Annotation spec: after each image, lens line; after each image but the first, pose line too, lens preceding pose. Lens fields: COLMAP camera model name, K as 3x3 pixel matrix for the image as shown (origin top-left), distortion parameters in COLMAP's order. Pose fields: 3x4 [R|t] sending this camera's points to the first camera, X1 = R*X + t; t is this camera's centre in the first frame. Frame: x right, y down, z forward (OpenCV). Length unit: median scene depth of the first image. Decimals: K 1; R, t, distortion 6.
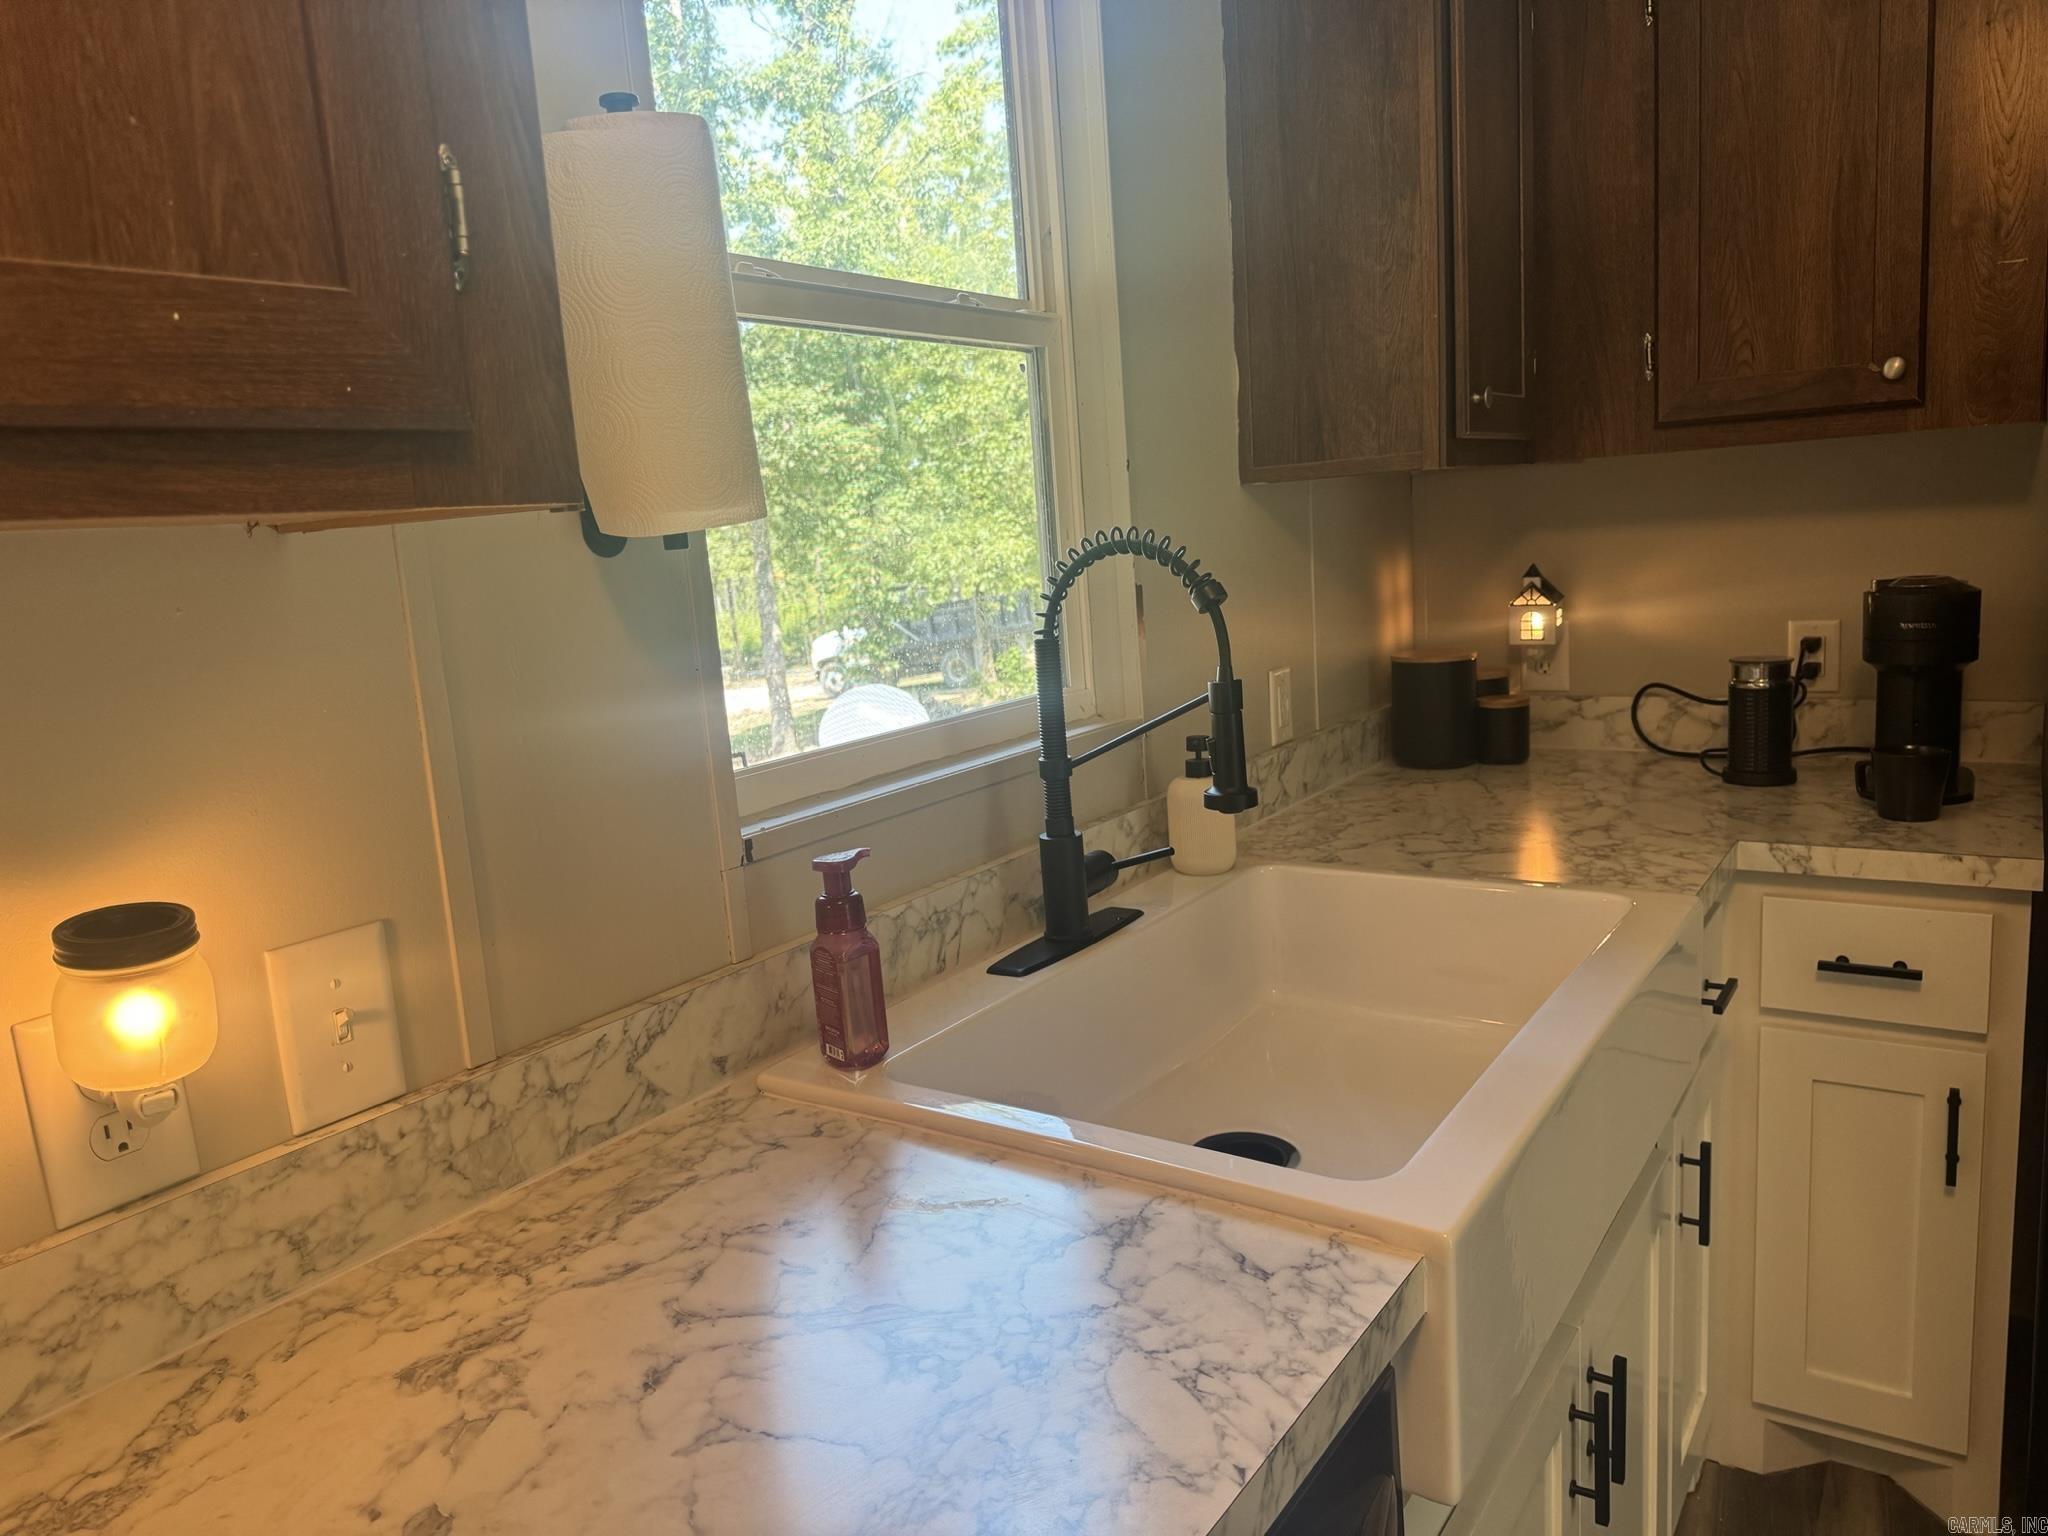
lens RADIAL K [[1439.9, 0, 1023.4], [0, 1439.9, 758.4], [0, 0, 1]] dist [0.071117, -0.101036]
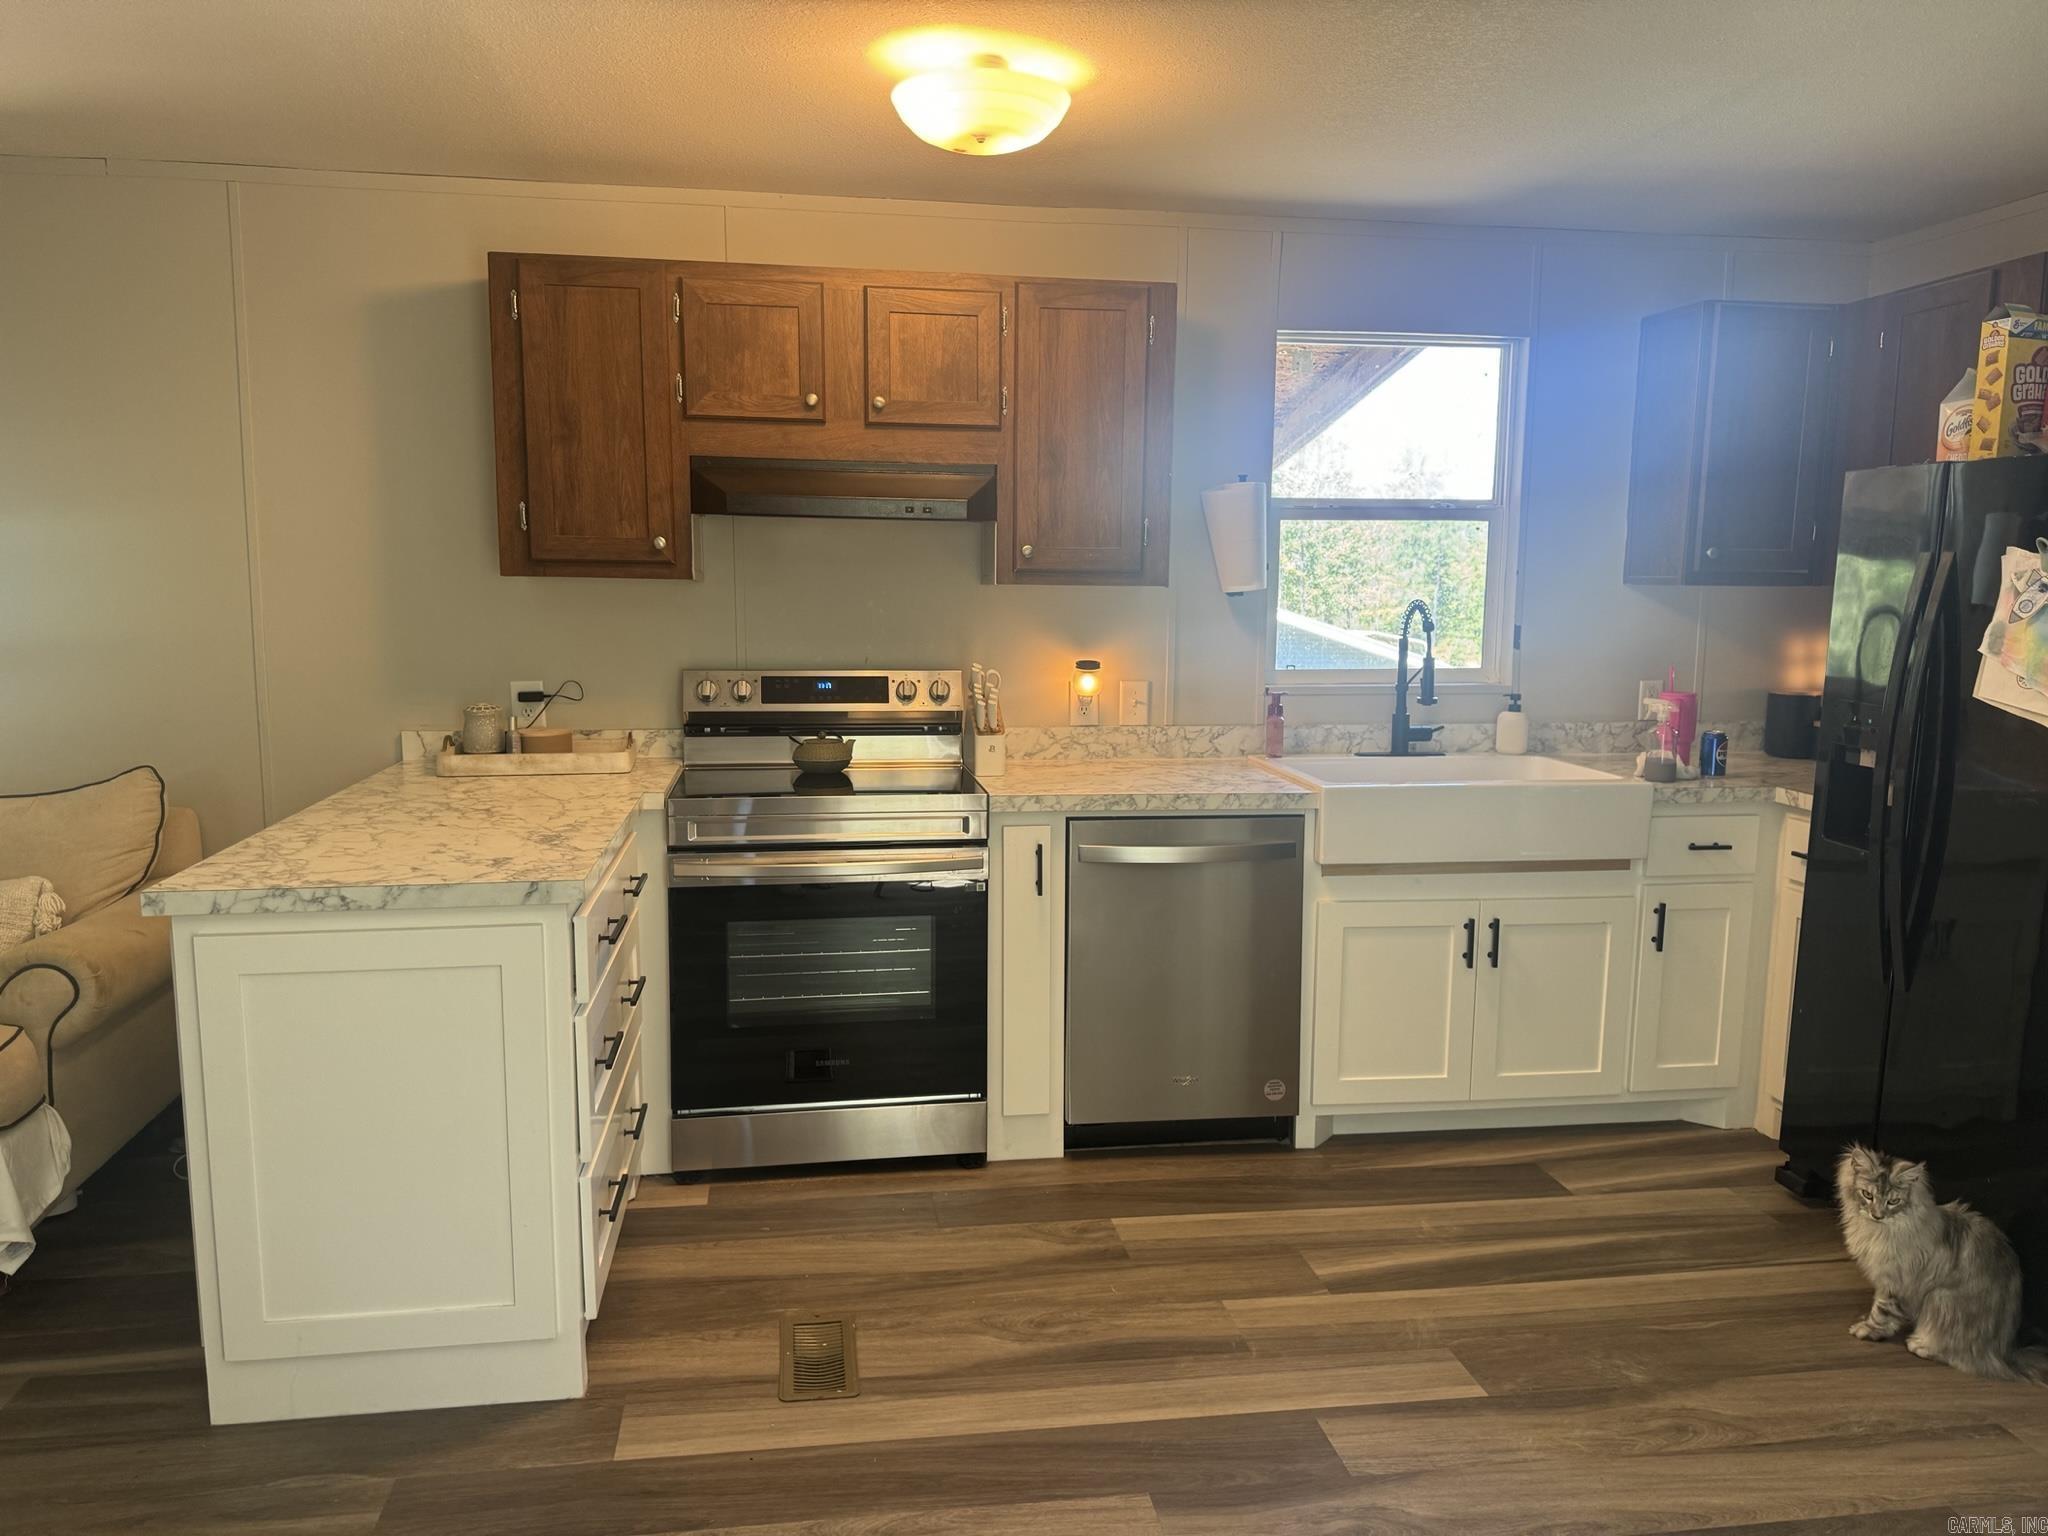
lens RADIAL K [[1439.9, 0, 1004.0], [0, 1439.9, 765.4], [0, 0, 1]] dist [0.071117, -0.101036]
pose [[0.671342, 0.169793, -0.721436, 1.932407], [-0.173068, 0.982408, 0.070163, 0.113760], [0.720658, 0.077754, 0.688917, -1.771192]]
